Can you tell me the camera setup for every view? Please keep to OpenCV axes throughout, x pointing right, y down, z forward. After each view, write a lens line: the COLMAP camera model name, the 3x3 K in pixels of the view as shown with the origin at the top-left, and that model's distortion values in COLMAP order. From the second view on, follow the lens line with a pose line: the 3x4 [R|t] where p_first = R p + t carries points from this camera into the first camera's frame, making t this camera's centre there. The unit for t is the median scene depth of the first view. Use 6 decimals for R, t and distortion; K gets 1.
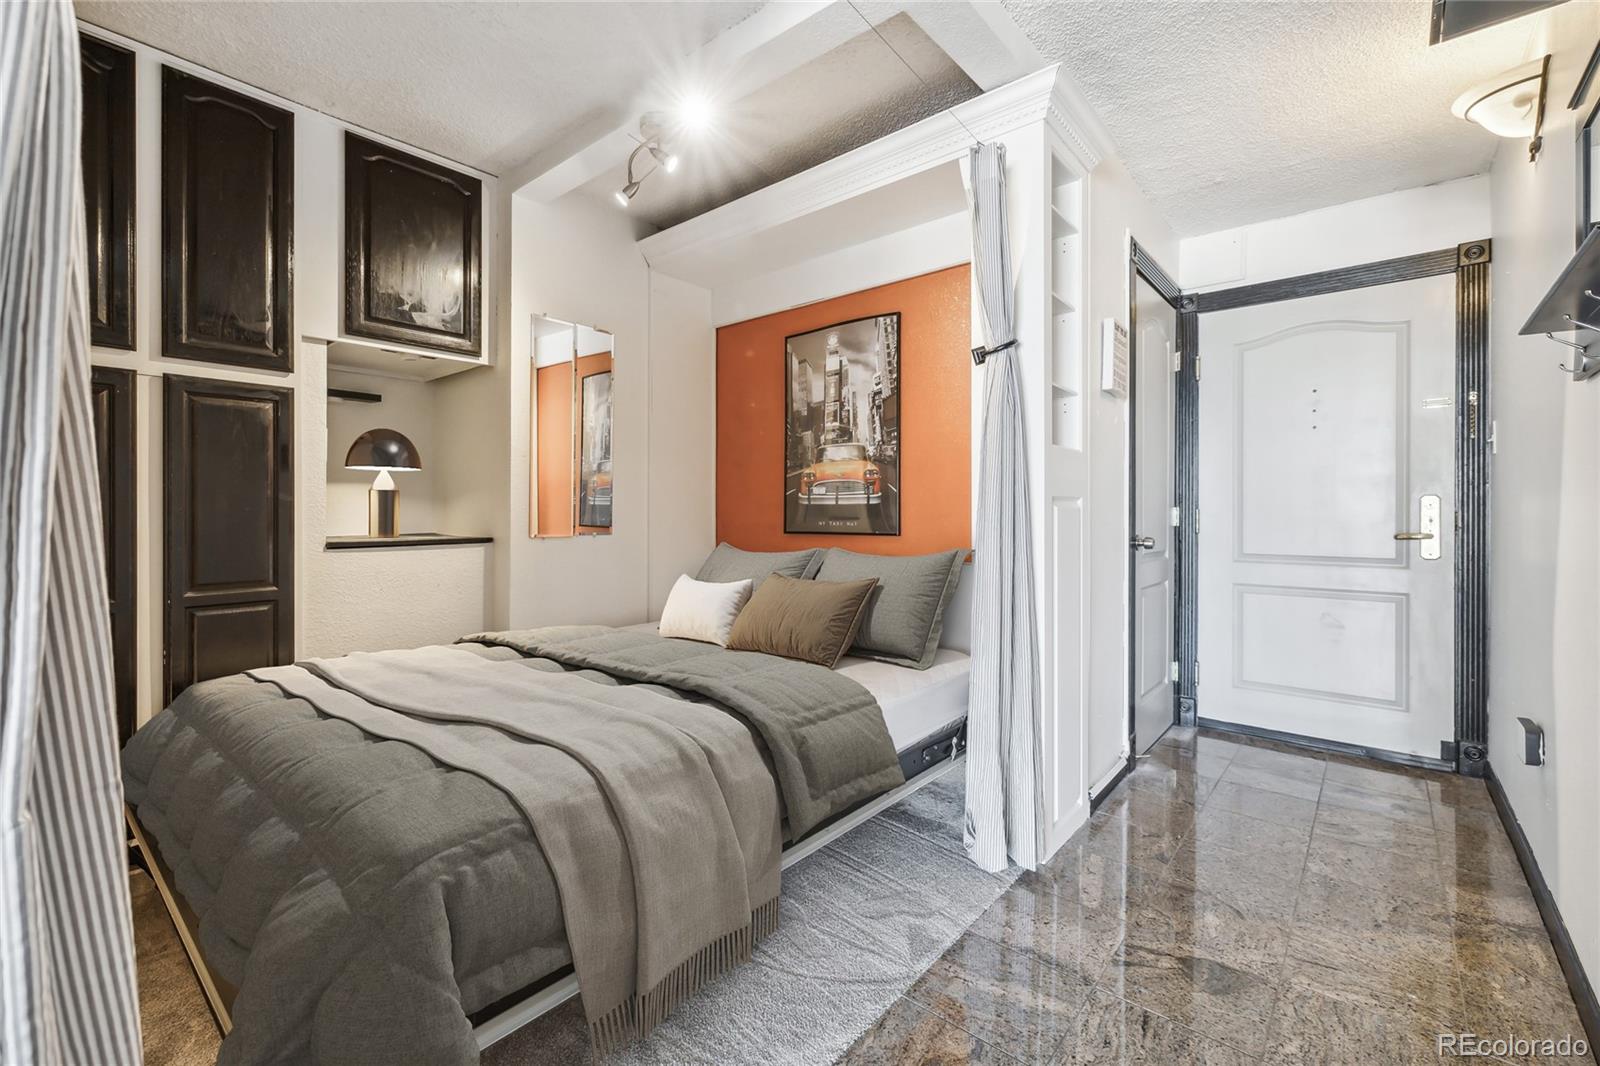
lens RADIAL K [[684.8, 0, 793.9], [0, 684.8, 514.8], [0, 0, 1]] dist [-0.000349, -0.000346]
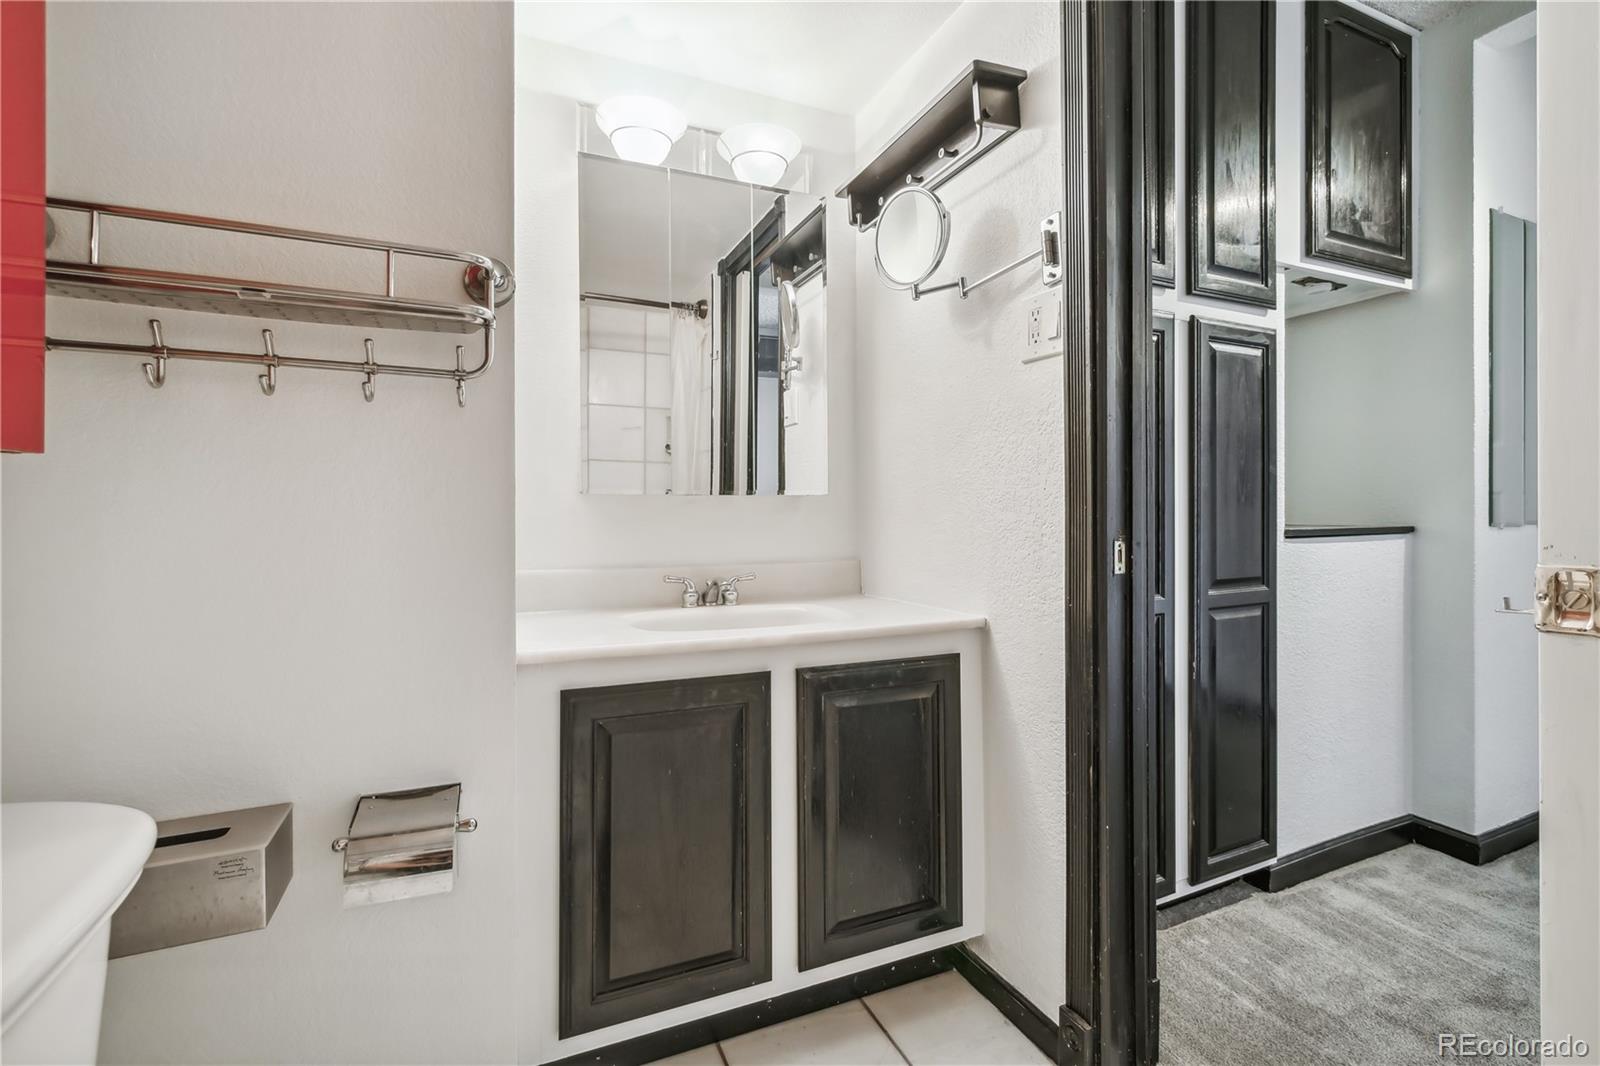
lens RADIAL K [[694.4, 0, 795.8], [0, 694.4, 509.0], [0, 0, 1]] dist [0.000441, -0.000094]
pose [[0.904101, -0.004267, -0.427298, -0.789154], [0.002967, 0.999989, -0.003709, 0.017074], [0.427309, 0.002086, 0.904103, 0.054640]]
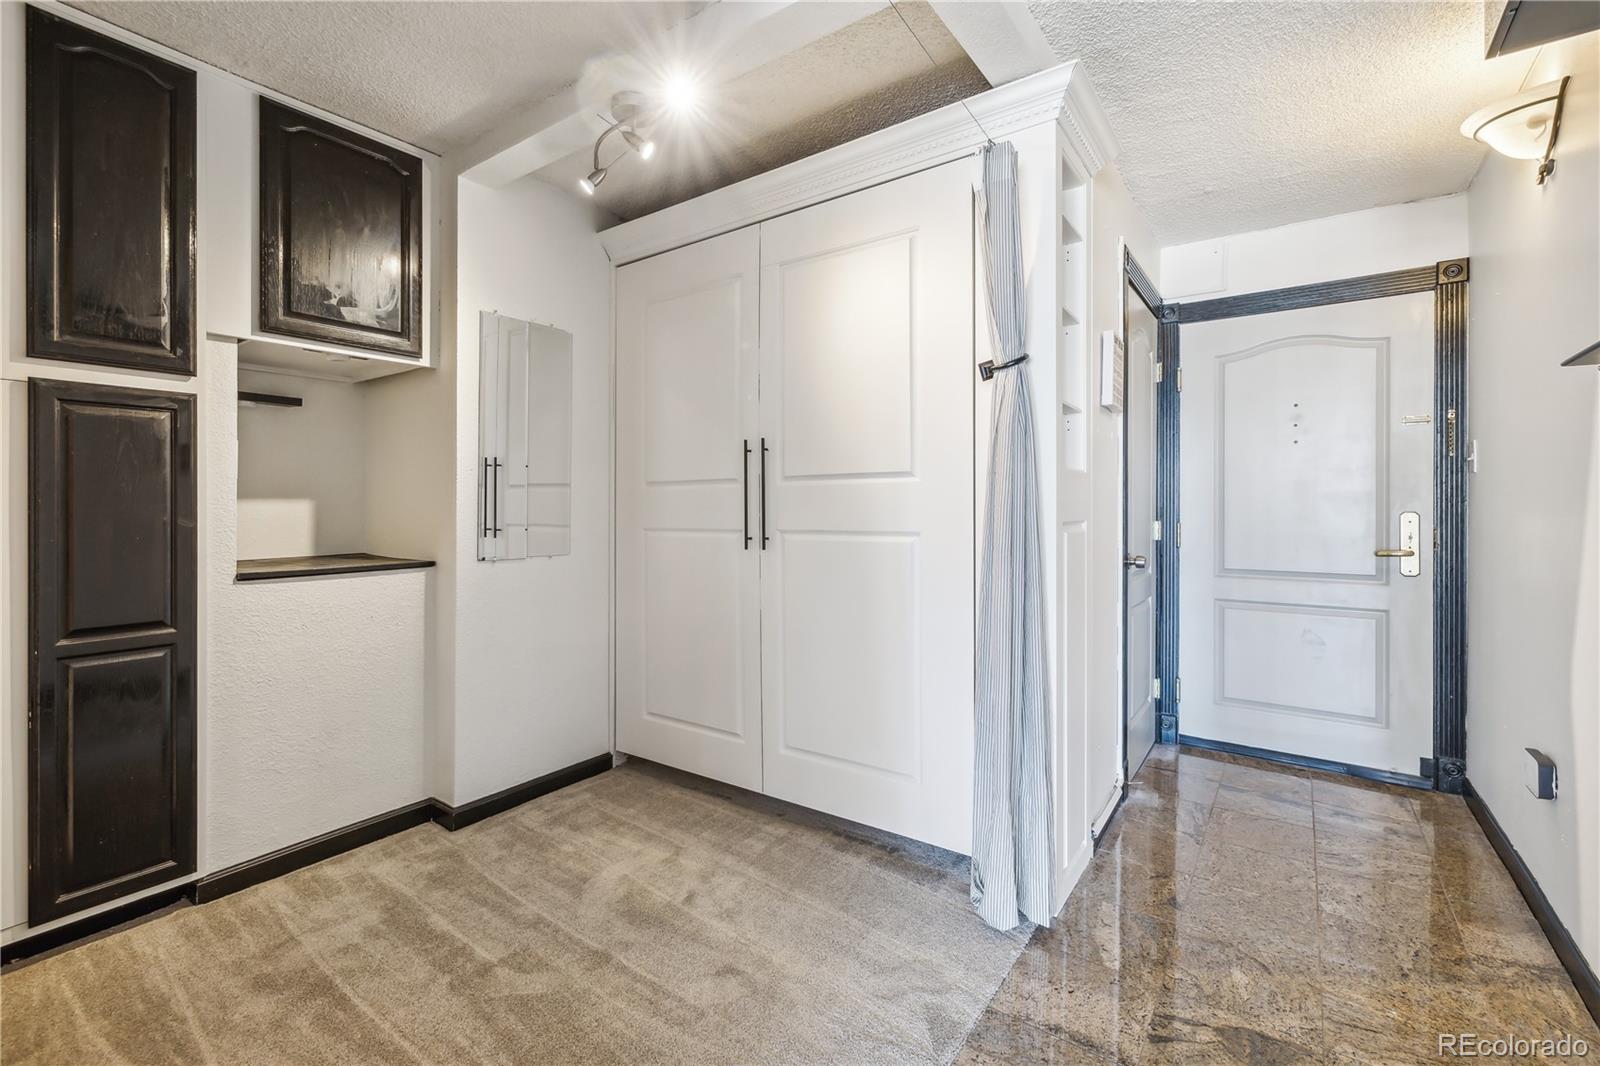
lens RADIAL K [[694.4, 0, 795.8], [0, 694.4, 509.0], [0, 0, 1]] dist [0.000441, -0.000094]
pose [[0.996534, -0.001293, 0.083178, -0.052411], [0.001386, 0.999998, -0.001058, -0.035820], [-0.083176, 0.001170, 0.996534, 0.067715]]
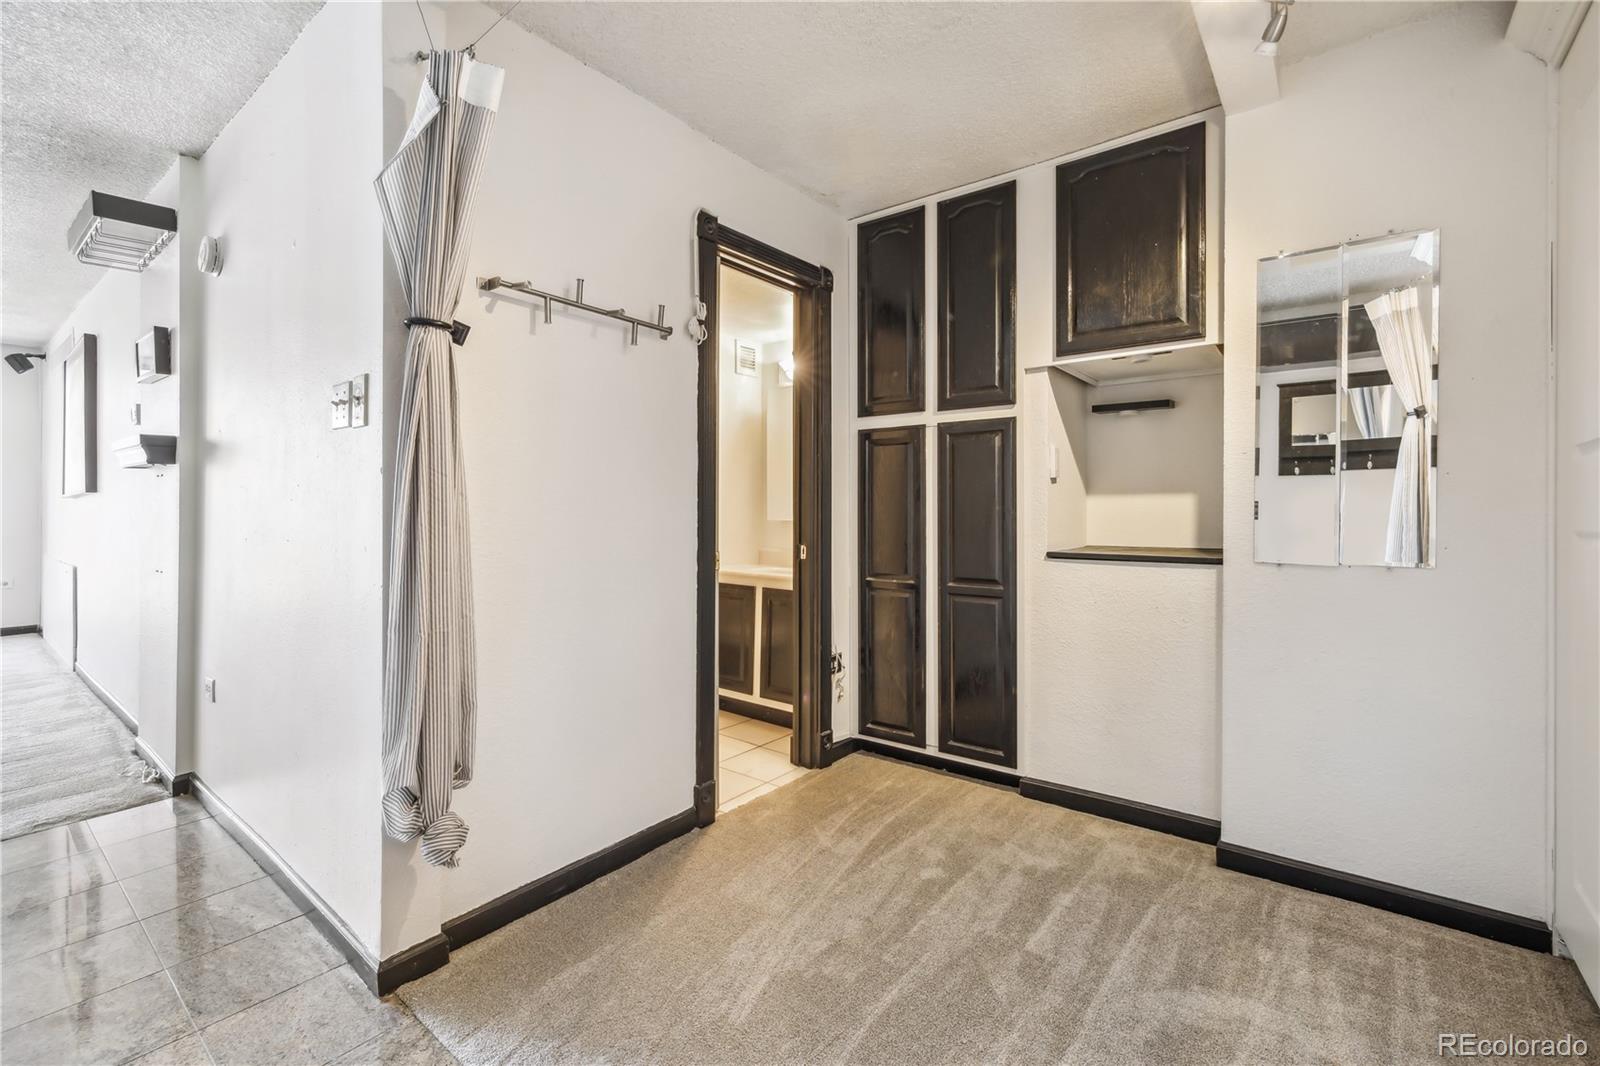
lens RADIAL K [[694.4, 0, 795.8], [0, 694.4, 509.0], [0, 0, 1]] dist [0.000441, -0.000094]
pose [[0.045794, -0.000555, -0.998951, 0.377495], [-0.005036, 0.999987, -0.000786, -0.023378], [0.998938, 0.005067, 0.045791, 0.512359]]
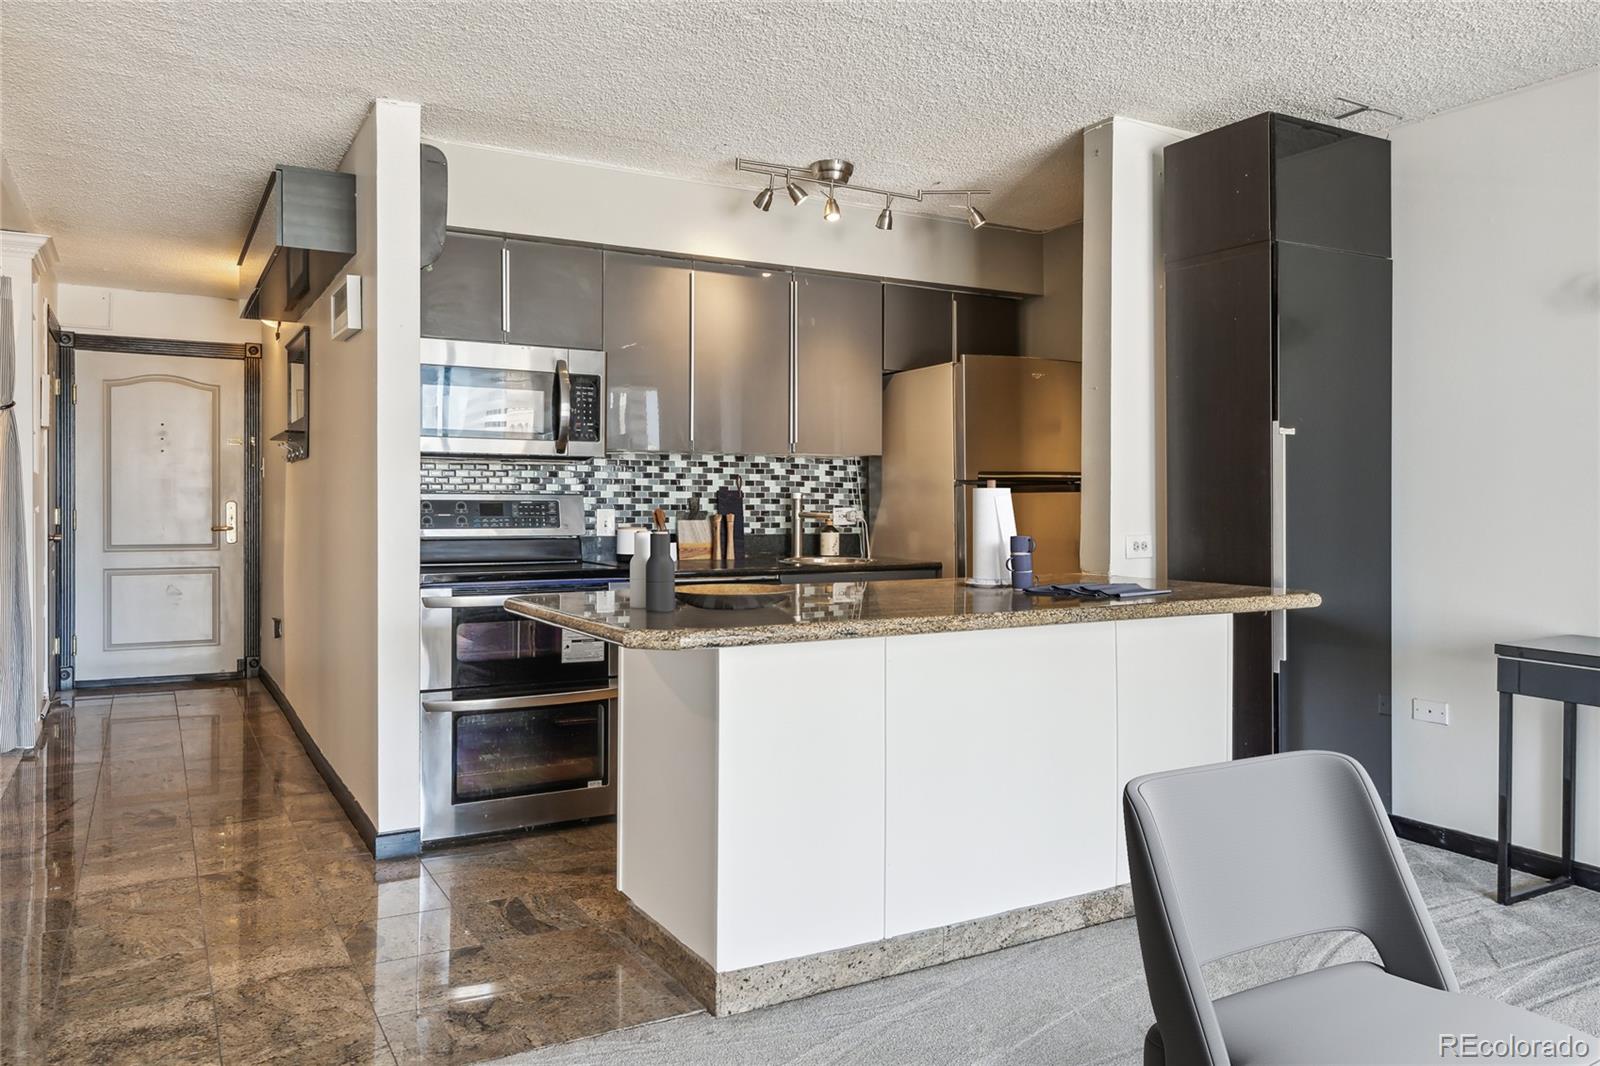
lens RADIAL K [[1140.6, 0, 802.8], [0, 1140.6, 506.6], [0, 0, 1]] dist [-0.003139, 0.000555]
pose [[0.329052, -0.003873, 0.944304, -1.142813], [0.001179, 0.999992, 0.003691, -0.026692], [-0.944311, -0.000101, 0.329054, -1.132501]]
